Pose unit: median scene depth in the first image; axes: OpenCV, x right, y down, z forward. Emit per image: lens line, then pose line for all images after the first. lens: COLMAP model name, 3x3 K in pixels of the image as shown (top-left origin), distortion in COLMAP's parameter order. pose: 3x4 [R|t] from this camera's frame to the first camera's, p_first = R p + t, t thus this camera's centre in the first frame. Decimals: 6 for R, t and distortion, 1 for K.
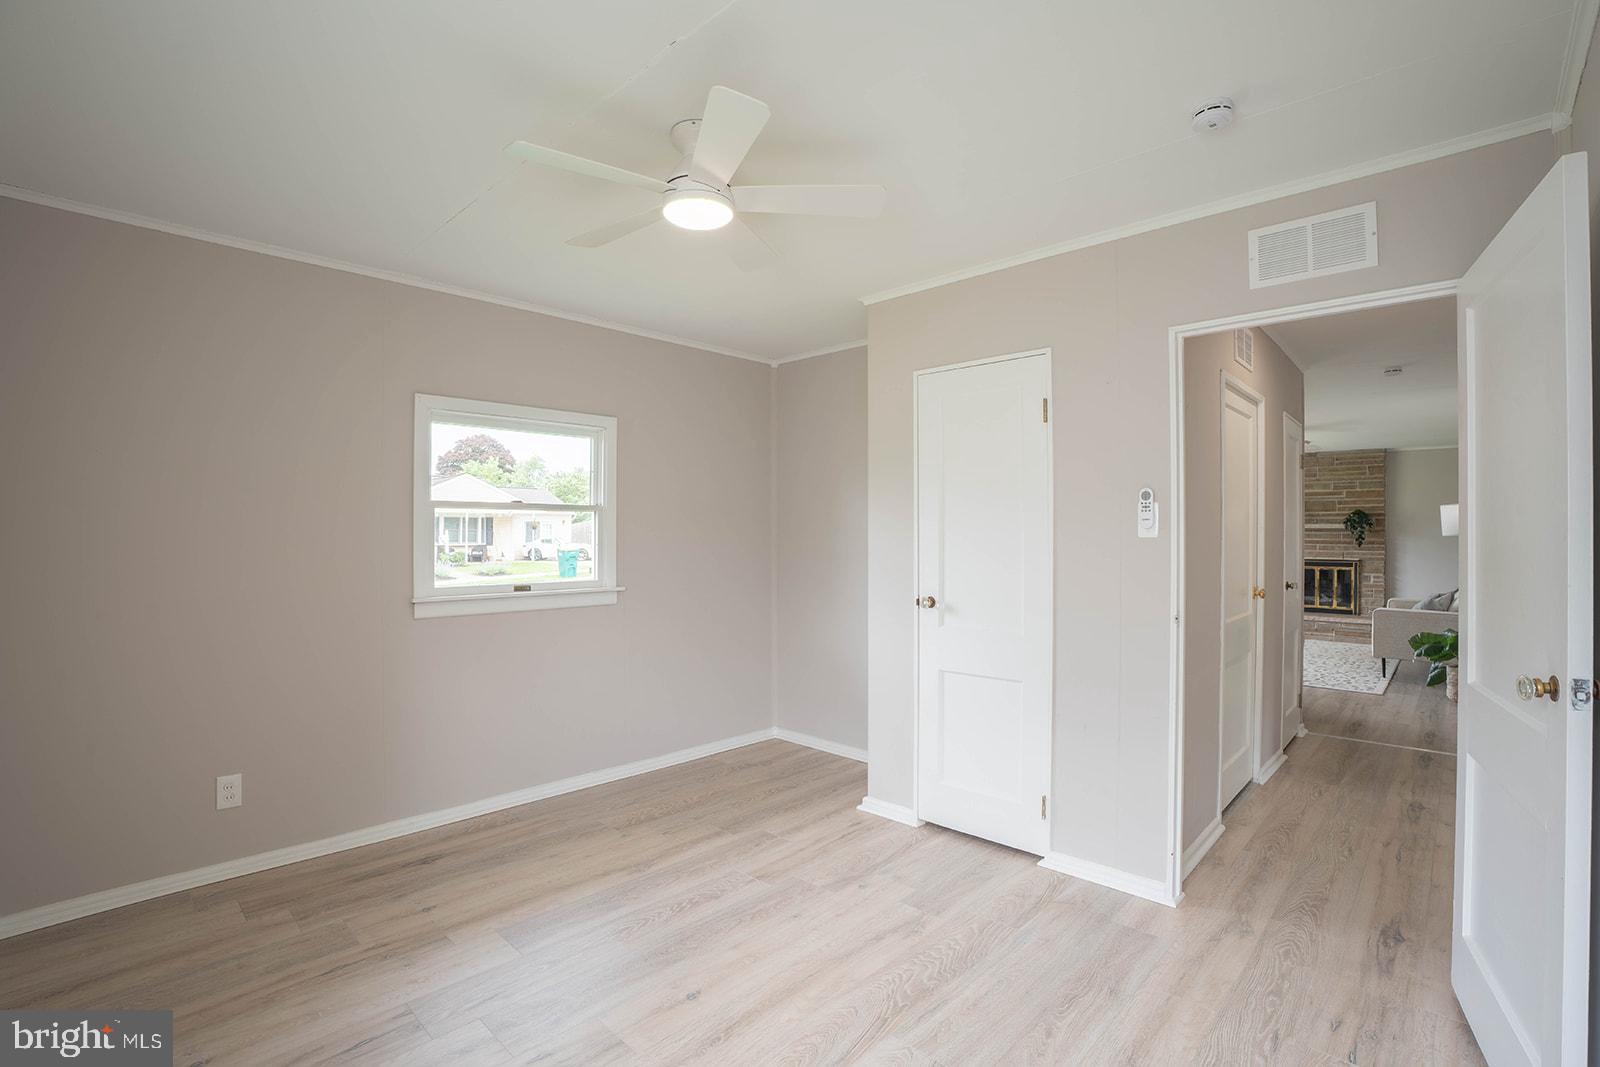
lens RADIAL K [[741.7, 0, 813.6], [0, 741.7, 536.3], [0, 0, 1]] dist [-0.043329, 0.006167]
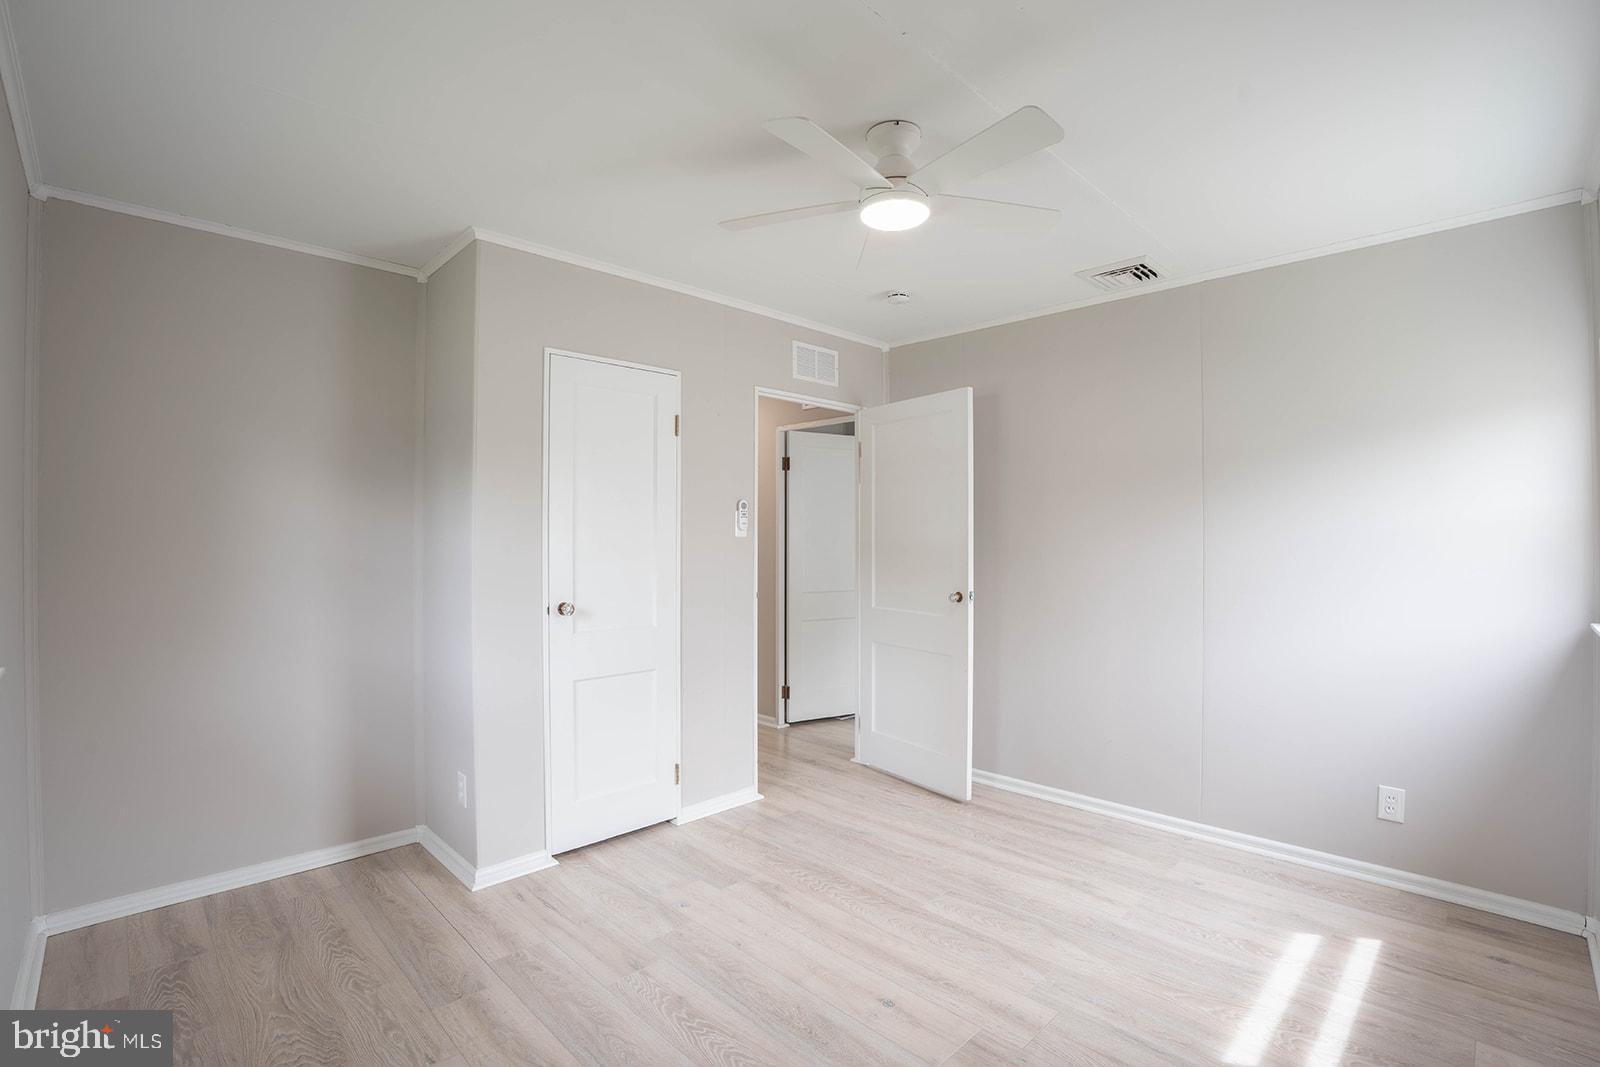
lens RADIAL K [[729.8, 0, 794.7], [0, 729.8, 550.5], [0, 0, 1]] dist [-0.047753, 0.000115]
pose [[0.045056, -0.017299, 0.998835, -0.862988], [-0.002338, 0.999845, 0.017422, 0.002560], [-0.998982, -0.003121, 0.045008, 0.831173]]
